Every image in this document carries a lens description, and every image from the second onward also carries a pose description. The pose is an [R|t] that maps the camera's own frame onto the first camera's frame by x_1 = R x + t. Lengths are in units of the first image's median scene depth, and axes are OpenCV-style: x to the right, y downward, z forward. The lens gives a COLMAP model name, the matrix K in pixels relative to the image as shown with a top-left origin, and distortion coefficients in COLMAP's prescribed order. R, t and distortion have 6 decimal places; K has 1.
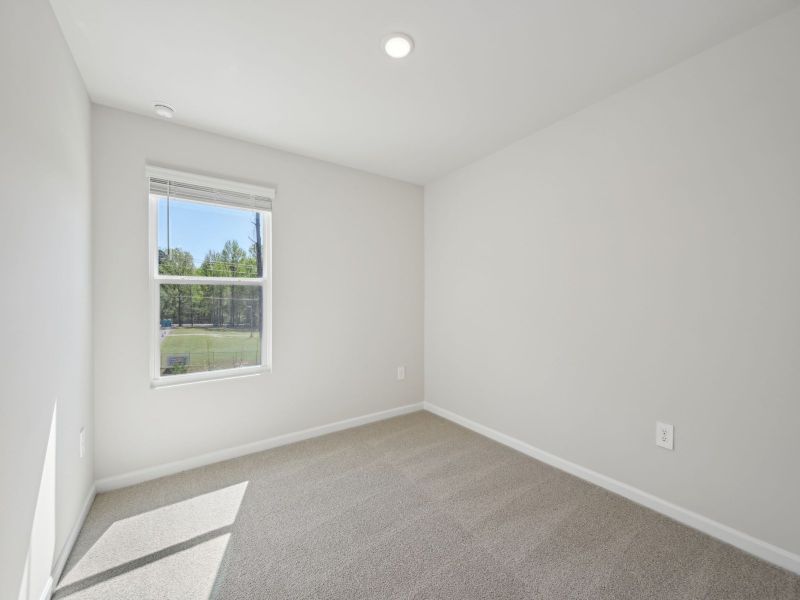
lens RADIAL K [[314.2, 0, 400.8], [0, 314.2, 302.1], [0, 0, 1]] dist [-0.001349, 0.000186]
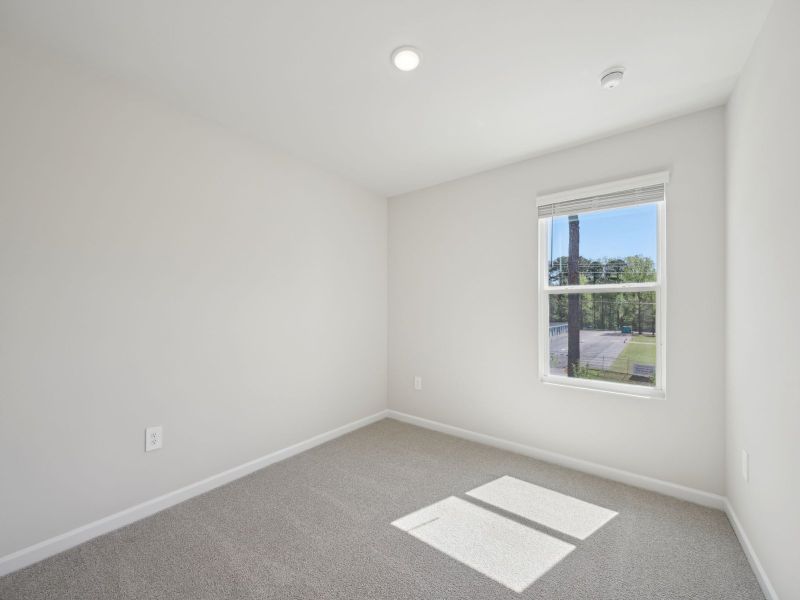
lens RADIAL K [[314.2, 0, 403.0], [0, 314.2, 298.9], [0, 0, 1]] dist [-0.001349, 0.000186]
pose [[0.307281, -0.019218, -0.951425, 0.170601], [-0.012080, 0.999637, -0.024093, -0.003578], [0.951542, 0.018896, 0.306937, 0.126668]]
